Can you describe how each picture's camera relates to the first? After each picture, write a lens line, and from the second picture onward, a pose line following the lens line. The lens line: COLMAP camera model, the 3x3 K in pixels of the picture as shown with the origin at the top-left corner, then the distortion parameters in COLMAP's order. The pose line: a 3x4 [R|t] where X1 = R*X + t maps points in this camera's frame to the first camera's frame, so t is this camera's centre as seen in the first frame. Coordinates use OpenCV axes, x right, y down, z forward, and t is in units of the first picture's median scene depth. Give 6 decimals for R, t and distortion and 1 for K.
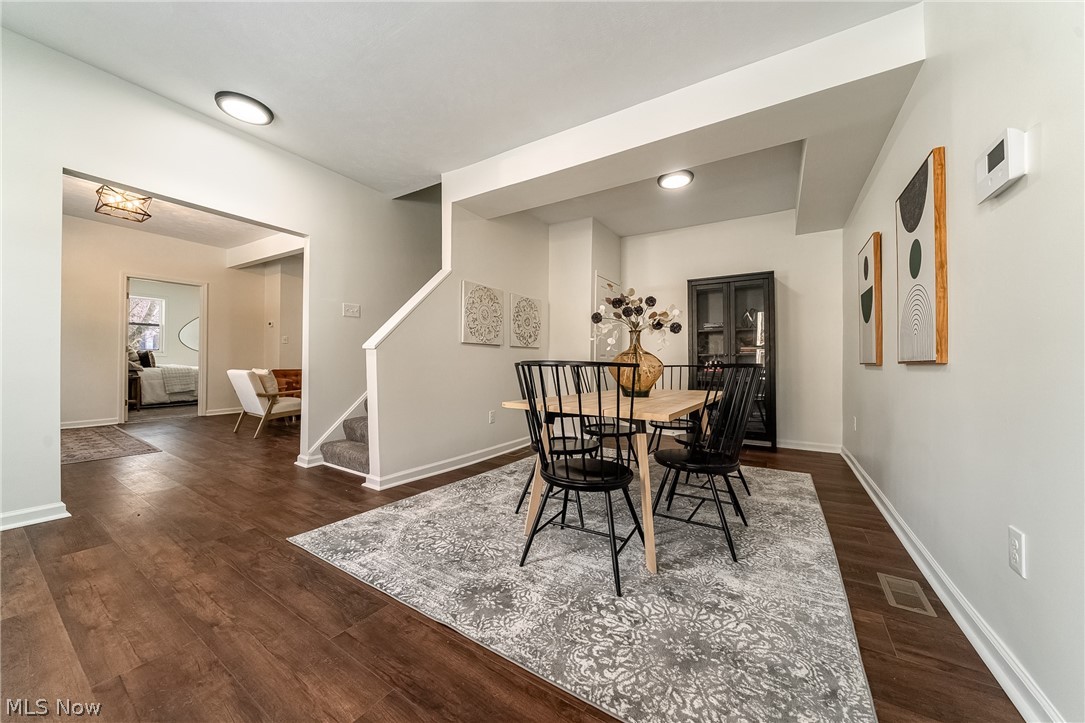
lens RADIAL K [[373.6, 0, 551.8], [0, 373.6, 361.5], [0, 0, 1]] dist [-0.007821, 0.001036]
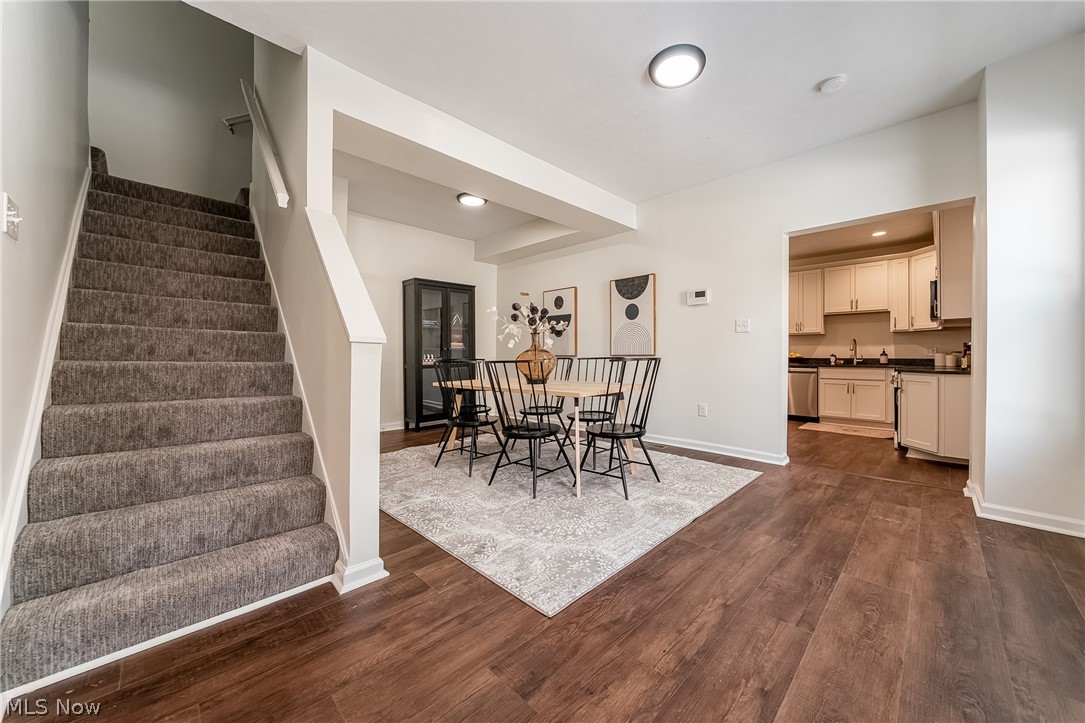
lens RADIAL K [[389.5, 0, 553.9], [0, 389.5, 357.6], [0, 0, 1]] dist [-0.016403, -0.000187]
pose [[0.233828, -0.021636, 0.972037, -1.448368], [0.009316, 0.999756, 0.020012, -0.033218], [-0.972233, 0.004377, 0.233973, 0.834327]]
